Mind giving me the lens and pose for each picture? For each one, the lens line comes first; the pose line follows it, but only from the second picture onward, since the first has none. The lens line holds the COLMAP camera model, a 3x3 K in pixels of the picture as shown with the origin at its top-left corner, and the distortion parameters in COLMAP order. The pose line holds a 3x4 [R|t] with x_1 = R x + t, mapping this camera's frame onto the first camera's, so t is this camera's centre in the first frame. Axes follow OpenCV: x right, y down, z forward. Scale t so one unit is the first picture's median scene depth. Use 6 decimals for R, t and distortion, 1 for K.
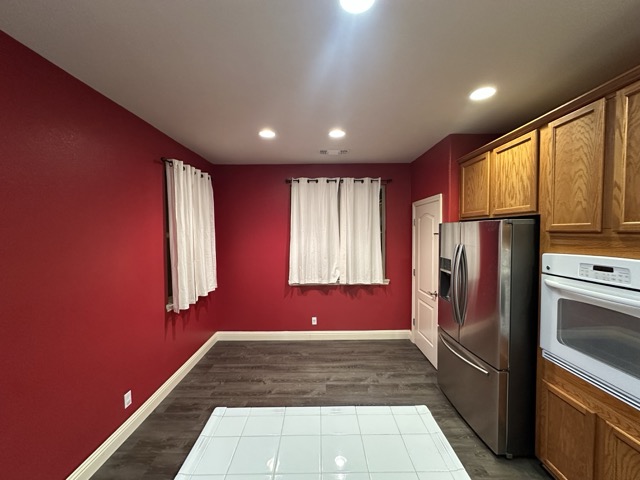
lens RADIAL K [[254.6, 0, 320.0], [0, 254.6, 240.0], [0, 0, 1]] dist [-0.003348, 0.000169]
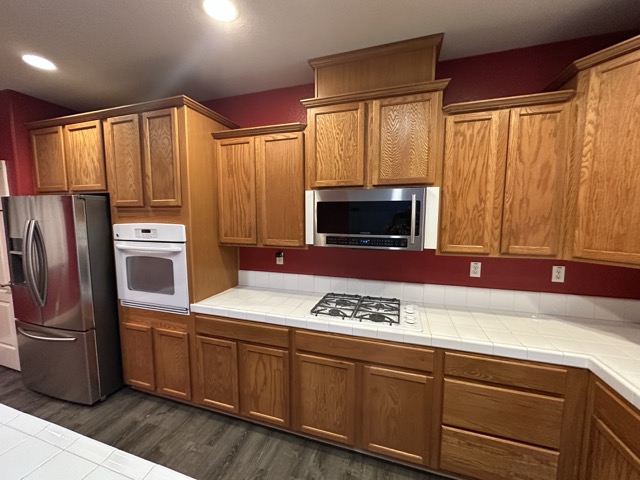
lens RADIAL K [[254.6, 0, 320.0], [0, 254.6, 240.0], [0, 0, 1]] dist [-0.003348, 0.000169]
pose [[0.305271, -0.082181, 0.948713, -0.002715], [0.027993, 0.996613, 0.077323, 0.056537], [-0.951854, 0.002953, 0.306537, -0.320476]]
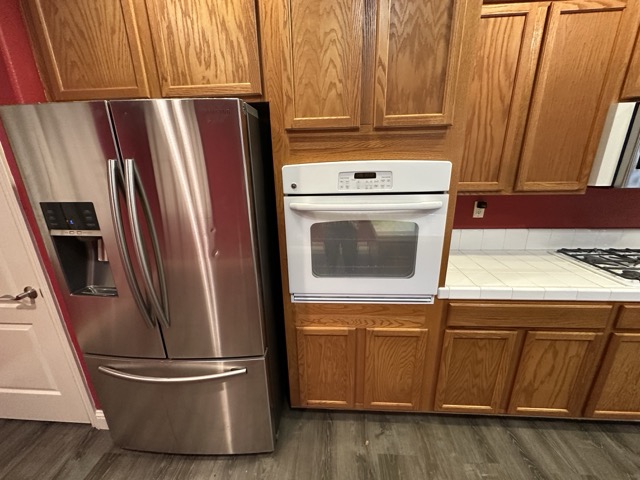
lens RADIAL K [[254.6, 0, 320.0], [0, 254.6, 240.0], [0, 0, 1]] dist [-0.003348, 0.000169]
pose [[0.066557, -0.283775, 0.956578, 0.170251], [0.054130, 0.958319, 0.280526, 0.053115], [-0.996313, 0.033108, 0.079144, 0.785470]]
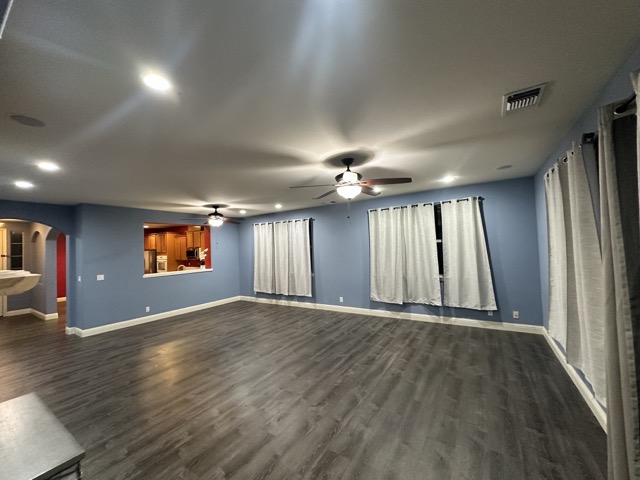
lens RADIAL K [[254.6, 0, 320.0], [0, 254.6, 240.0], [0, 0, 1]] dist [-0.003348, 0.000169]
pose [[0.546397, 0.011996, 0.837441, -1.865730], [0.060409, 0.996729, -0.053692, 0.208649], [-0.835345, 0.079926, 0.543884, -5.032227]]
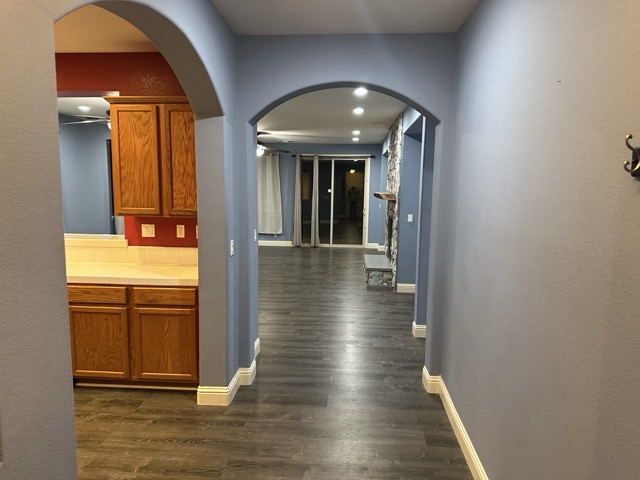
lens RADIAL K [[445.4, 0, 320.0], [0, 445.4, 240.0], [0, 0, 1]] dist [0.042715, -0.000999]
pose [[-0.996746, -0.018705, 0.078404, -1.455579], [-0.006586, 0.988349, 0.152063, 0.011546], [-0.080335, 0.151052, -0.985256, 0.934778]]
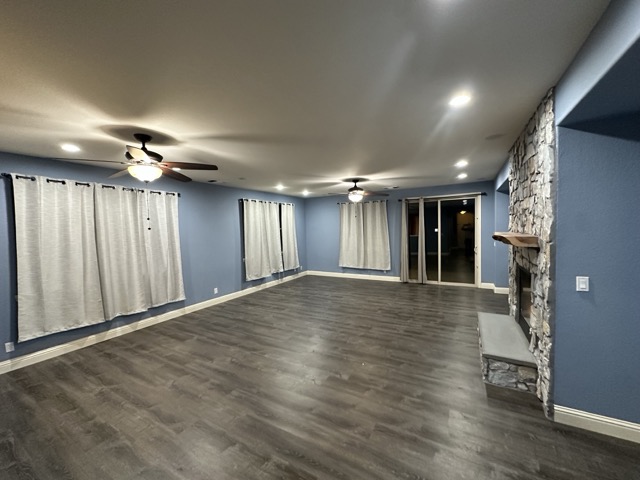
lens RADIAL K [[254.6, 0, 320.0], [0, 254.6, 240.0], [0, 0, 1]] dist [-0.003348, 0.000169]
pose [[-0.864507, 0.009367, 0.502534, -1.486148], [0.051999, 0.996128, 0.070885, 0.069167], [-0.499924, 0.087412, -0.861647, -1.322082]]
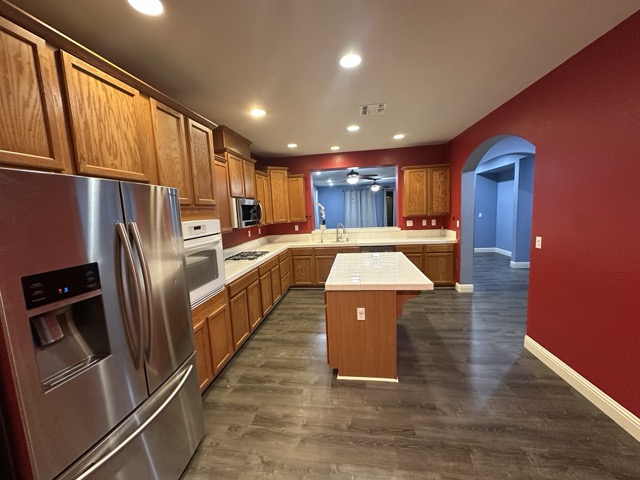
lens RADIAL K [[254.6, 0, 320.0], [0, 254.6, 240.0], [0, 0, 1]] dist [-0.003348, 0.000169]
pose [[-0.988348, 0.038607, 0.147235, 0.086012], [0.061068, 0.986610, 0.151231, -0.004486], [-0.139425, 0.158460, -0.977472, 1.780155]]
